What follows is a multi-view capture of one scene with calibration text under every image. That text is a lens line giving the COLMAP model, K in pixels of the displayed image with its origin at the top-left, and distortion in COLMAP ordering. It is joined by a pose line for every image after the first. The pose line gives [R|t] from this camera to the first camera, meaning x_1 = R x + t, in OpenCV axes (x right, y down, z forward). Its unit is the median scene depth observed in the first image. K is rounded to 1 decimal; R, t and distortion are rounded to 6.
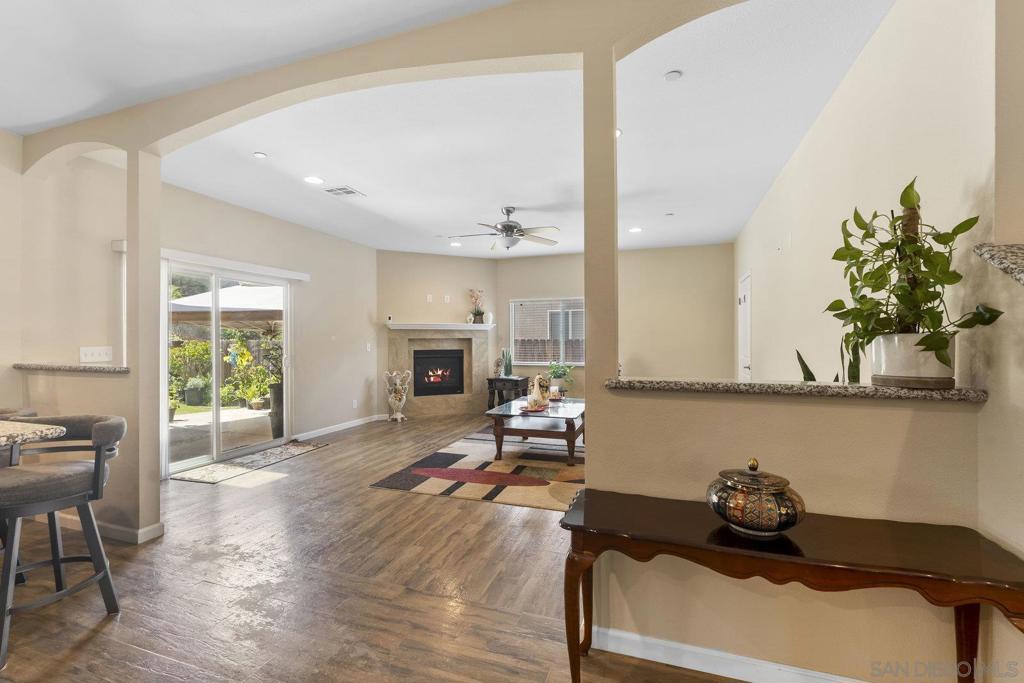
lens RADIAL K [[430.0, 0, 512.0], [0, 430.0, 341.5], [0, 0, 1]] dist [0.001307, 0.000052]
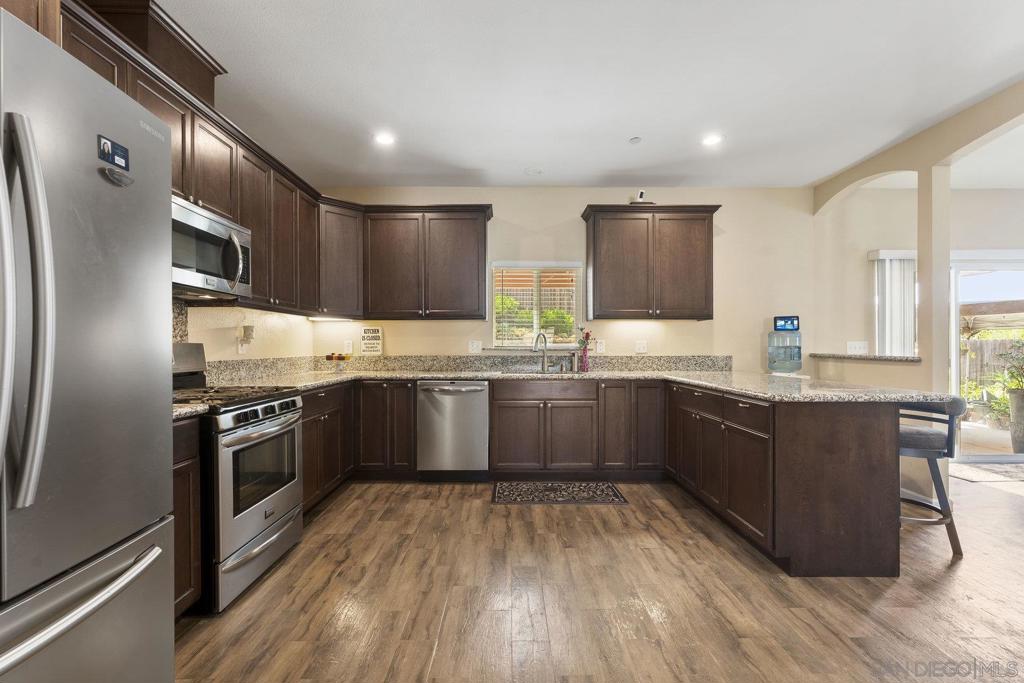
lens RADIAL K [[445.6, 0, 510.4], [0, 445.6, 346.4], [0, 0, 1]] dist [0.002710, -0.000027]
pose [[0.338803, 0.002879, -0.940853, -0.050841], [0.000639, 0.999994, 0.003290, 0.010583], [0.940857, -0.001716, 0.338799, -0.177422]]
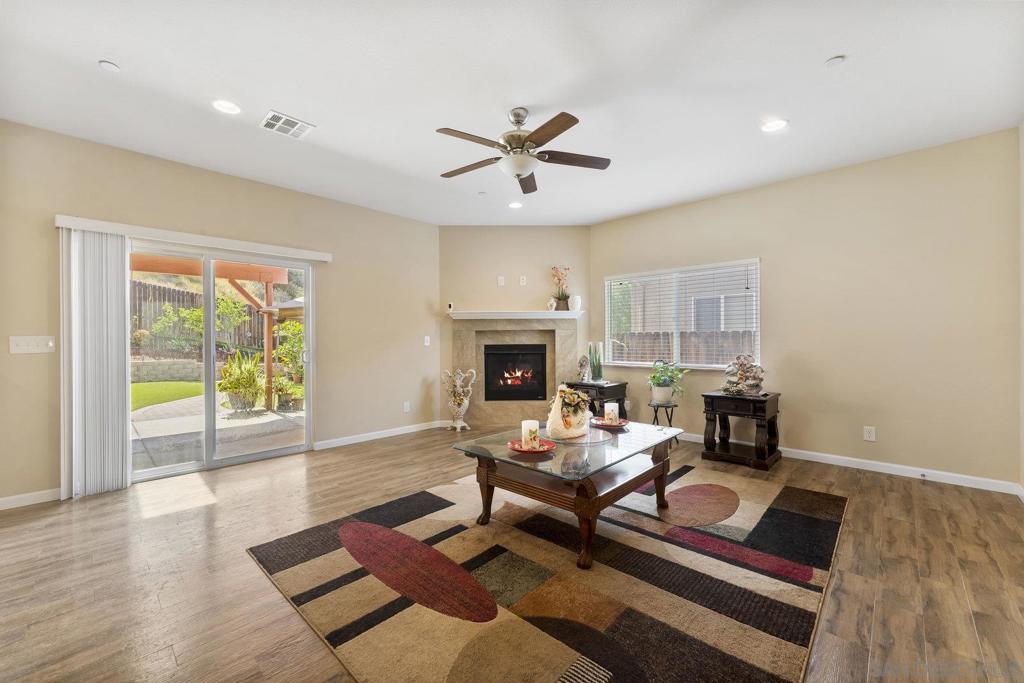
lens RADIAL K [[411.5, 0, 528.9], [0, 411.5, 340.6], [0, 0, 1]] dist [0.001781, 0.000276]
pose [[0.922837, -0.000215, -0.385191, 0.162456], [0.001193, 0.999997, 0.002300, 0.011098], [0.385189, -0.002582, 0.922834, 0.319996]]
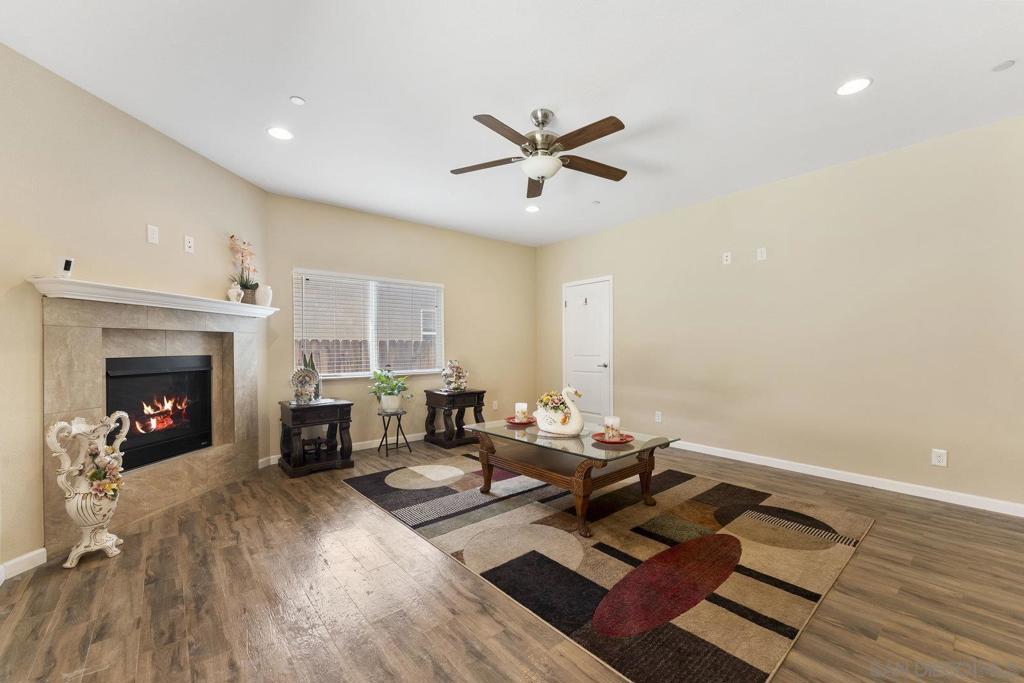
lens RADIAL K [[412.8, 0, 488.0], [0, 412.8, 348.0], [0, 0, 1]] dist [-0.000372, -0.000074]
pose [[0.520211, 0.000268, 0.854038, -0.382028], [0.001482, 0.999998, -0.001217, 0.012533], [-0.854037, 0.001899, 0.520209, 0.535227]]
